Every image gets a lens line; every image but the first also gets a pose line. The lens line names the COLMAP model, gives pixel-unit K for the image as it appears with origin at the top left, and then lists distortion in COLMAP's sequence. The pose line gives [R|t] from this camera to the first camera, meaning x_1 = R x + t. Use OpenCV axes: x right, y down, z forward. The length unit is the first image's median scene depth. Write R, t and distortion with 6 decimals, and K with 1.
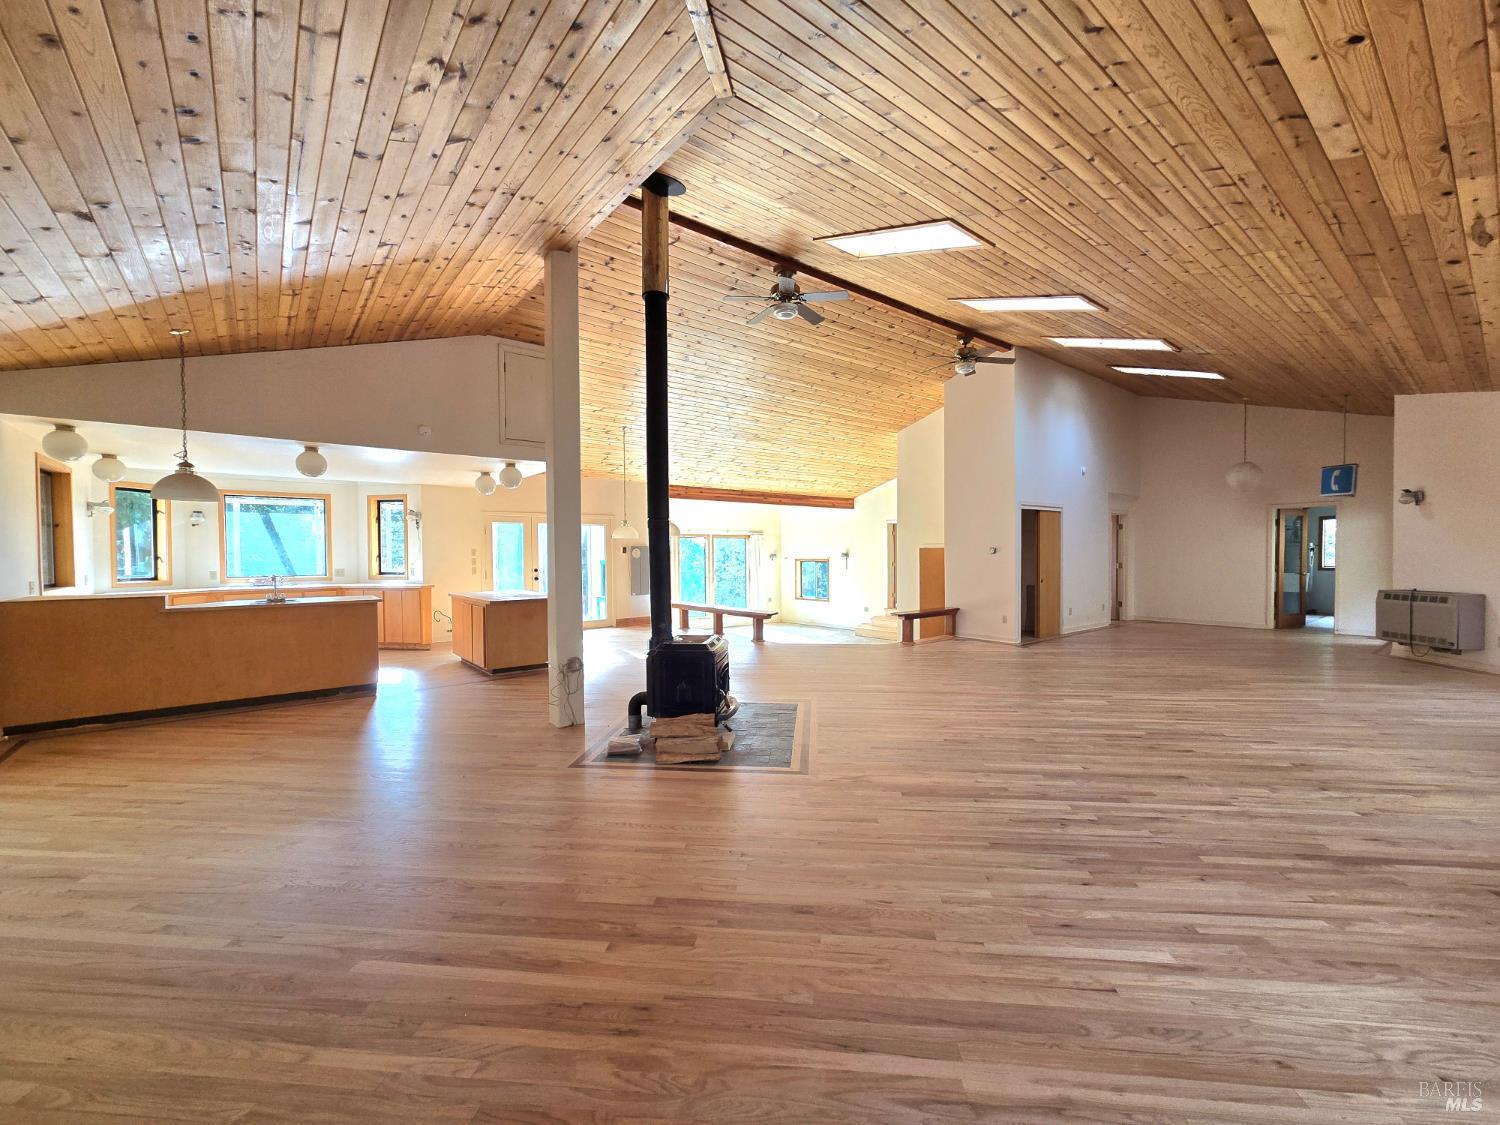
lens RADIAL K [[614.6, 0, 752.5], [0, 614.6, 567.4], [0, 0, 1]] dist [0.000062, 0.000458]
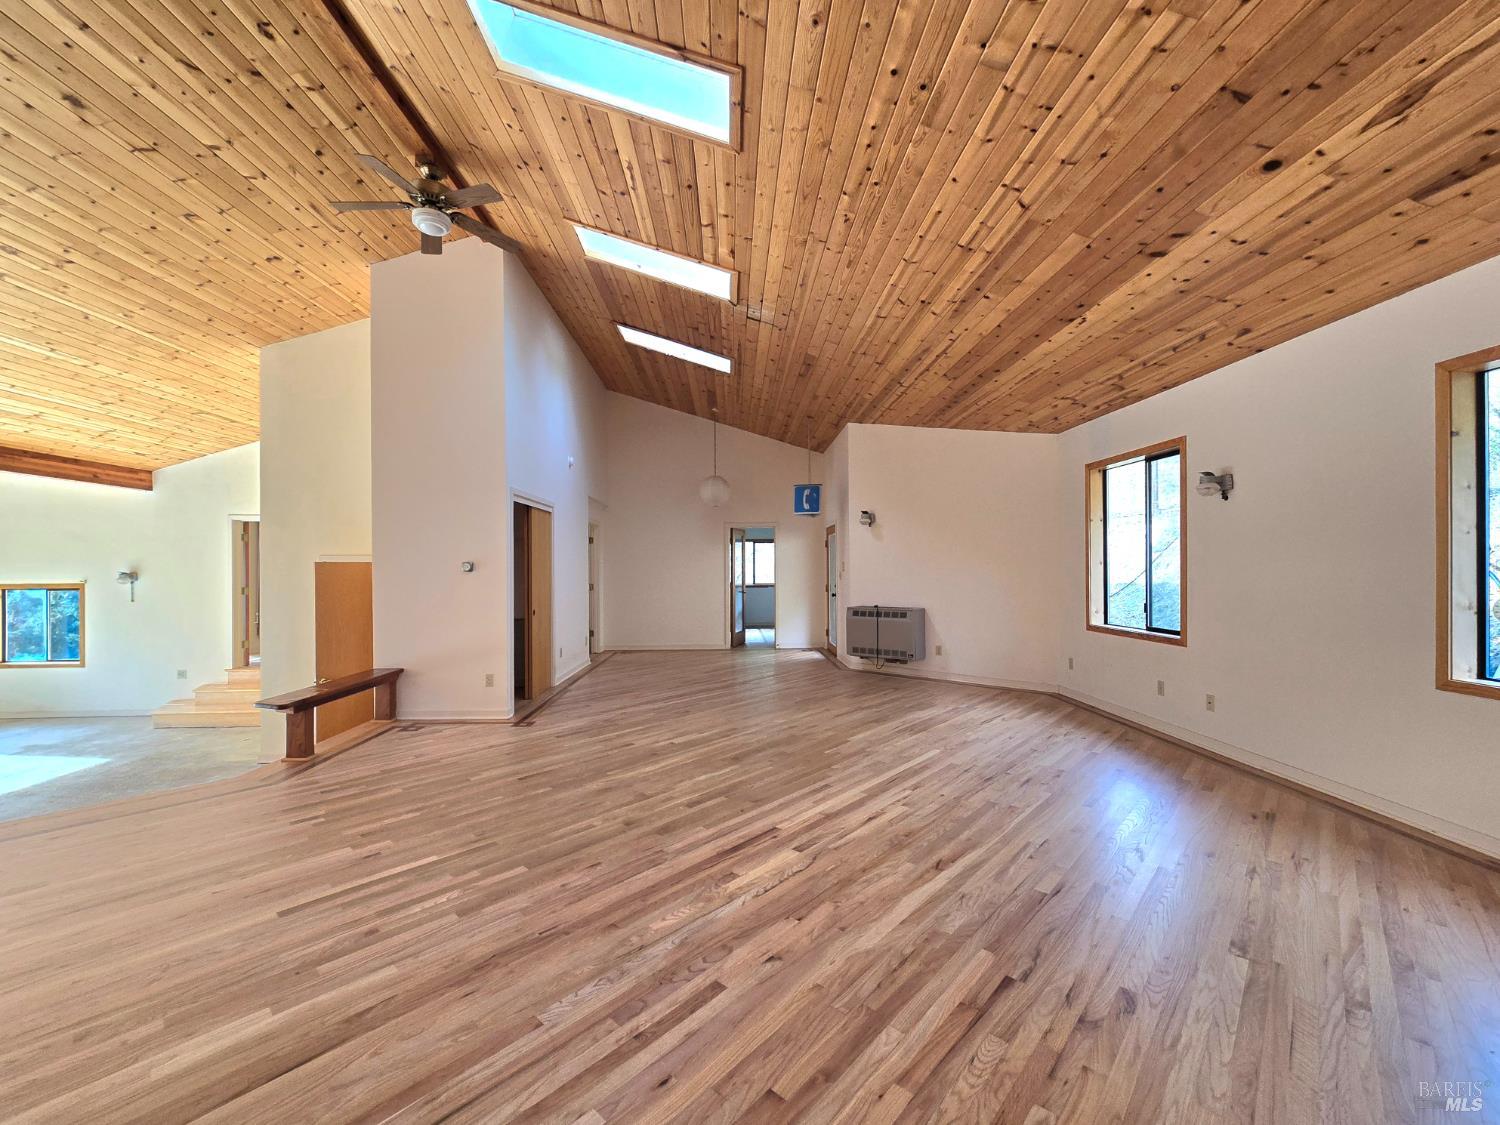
lens RADIAL K [[619.9, 0, 749.9], [0, 619.9, 567.5], [0, 0, 1]] dist [-0.003288, -0.000316]
pose [[0.599225, 0.004666, 0.800567, 0.080198], [0.022384, 0.999494, -0.022580, -0.008853], [-0.800267, 0.031451, 0.598818, 0.446923]]
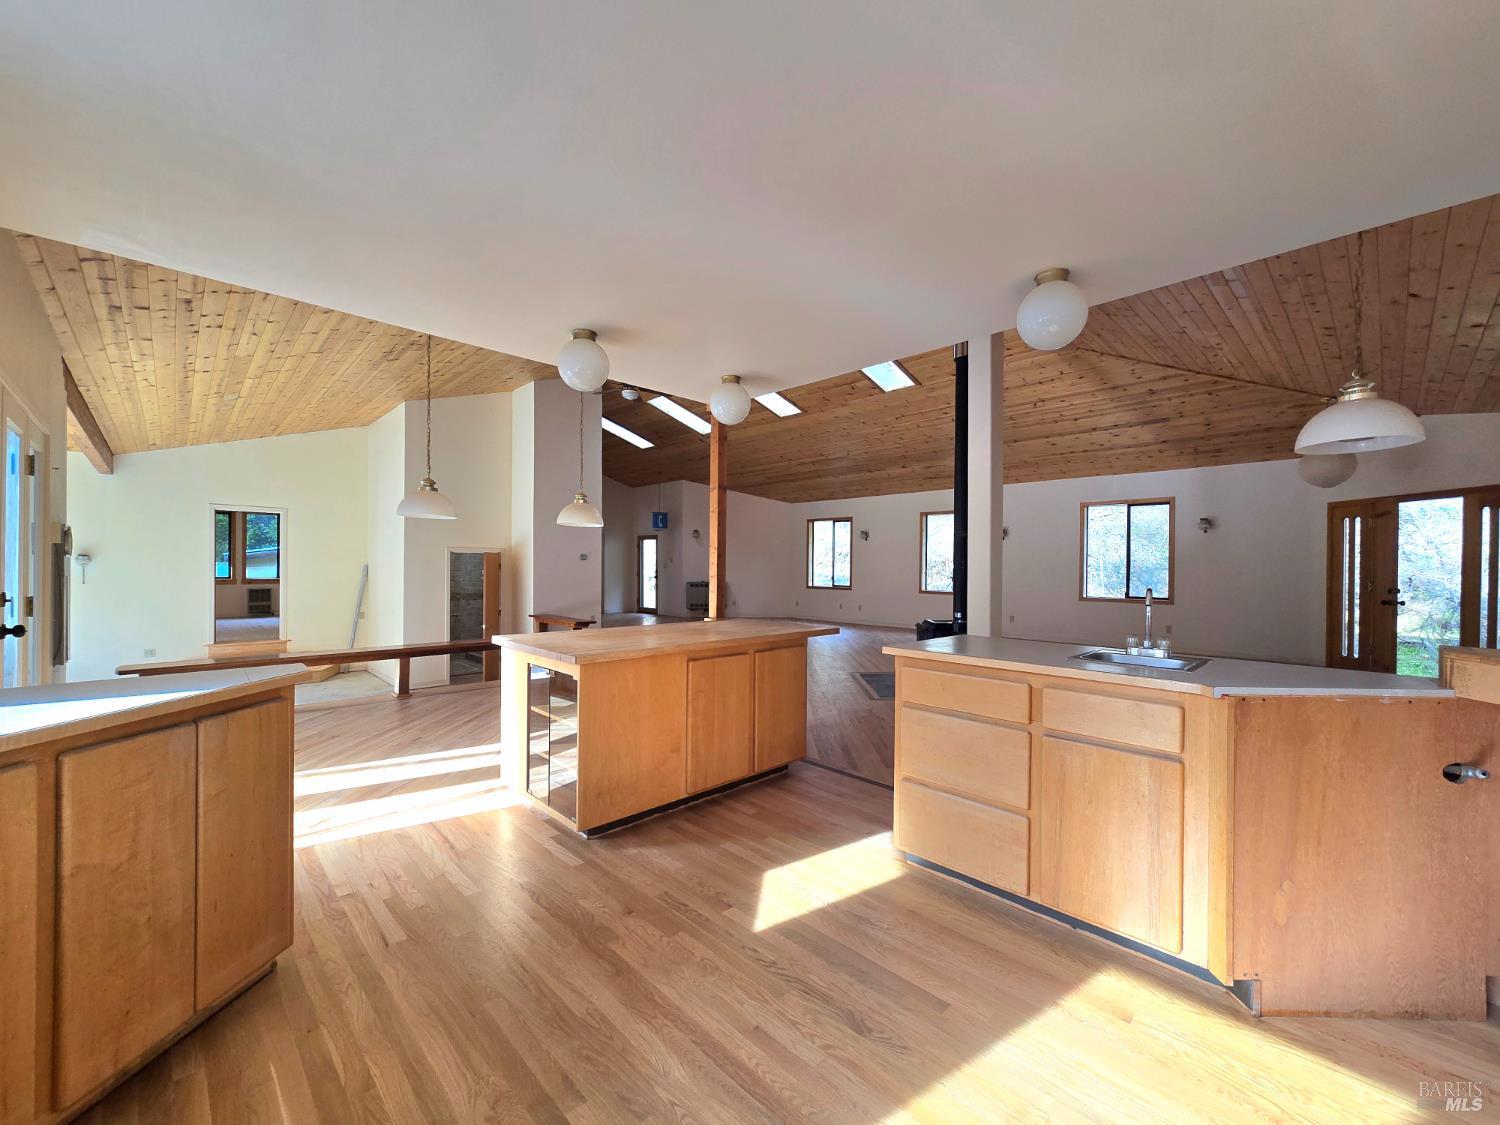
lens RADIAL K [[614.6, 0, 752.5], [0, 614.6, 567.4], [0, 0, 1]] dist [0.000062, 0.000458]
pose [[-0.075718, 0.000938, 0.997129, -0.763376], [0.018405, 0.999831, 0.000457, -0.005833], [-0.996959, 0.018386, -0.075723, 0.826724]]
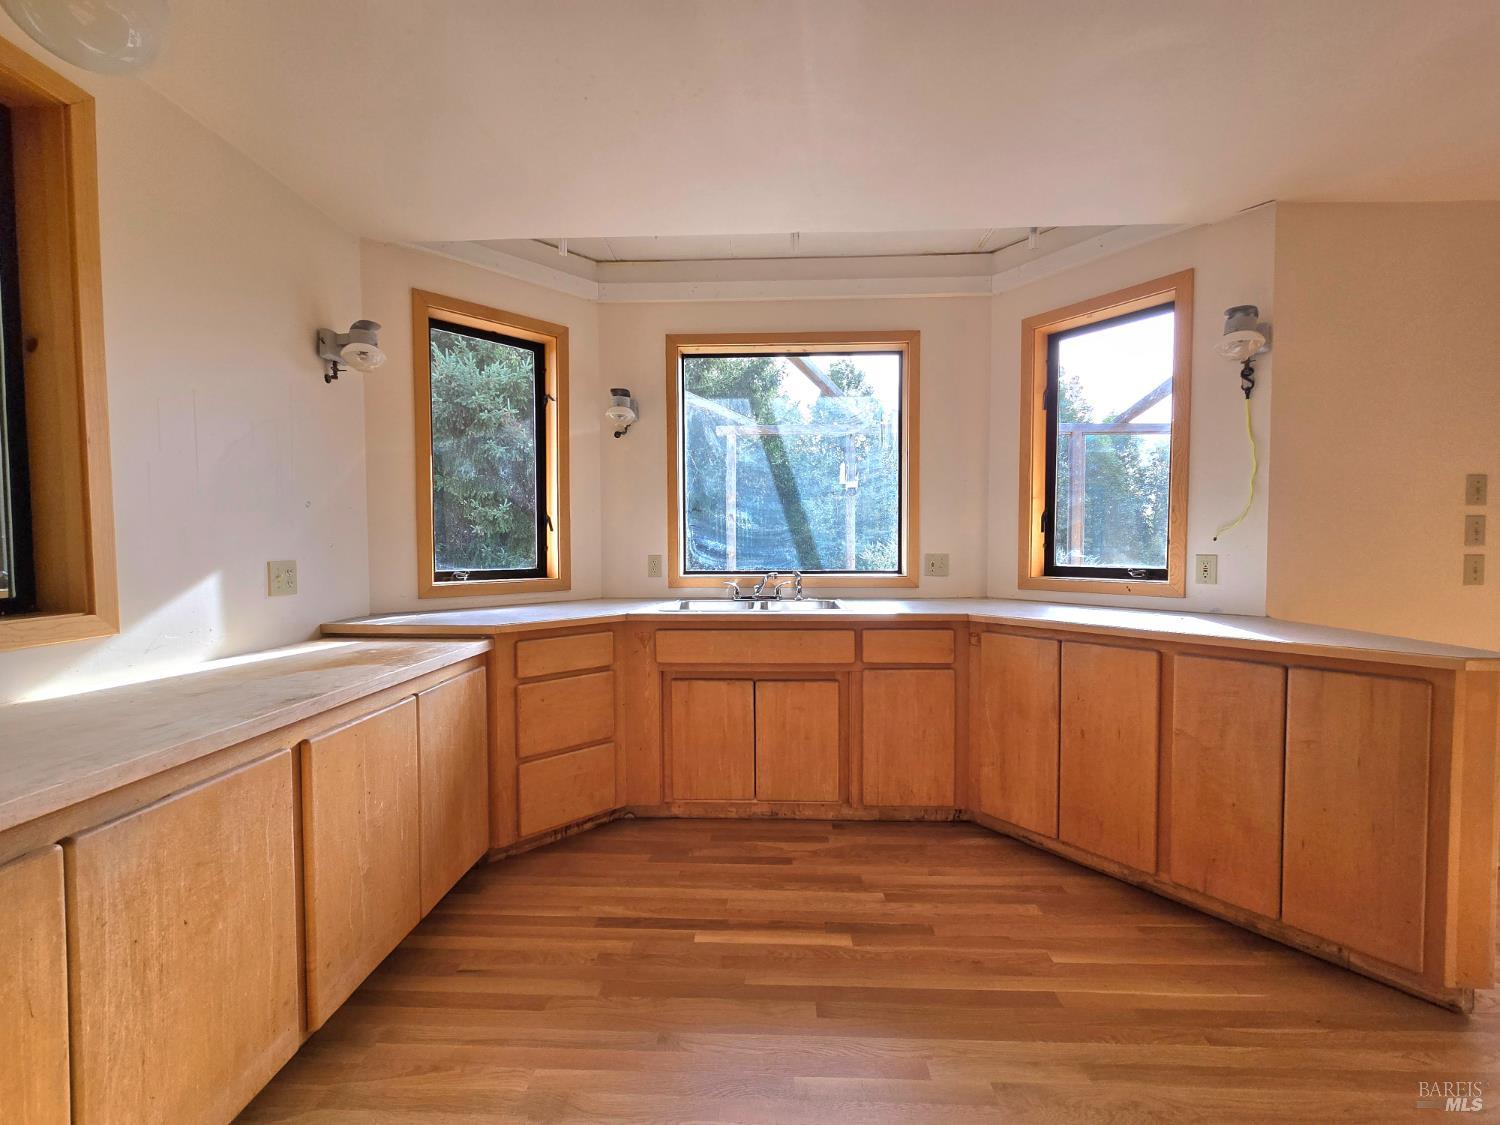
lens RADIAL K [[603.5, 0, 753.0], [0, 603.5, 564.7], [0, 0, 1]] dist [-0.001413, -0.000090]
pose [[0.758610, 0.023439, -0.651123, -0.532975], [-0.015284, 0.999718, 0.018180, 0.003626], [0.651366, -0.003840, 0.758754, 0.684234]]
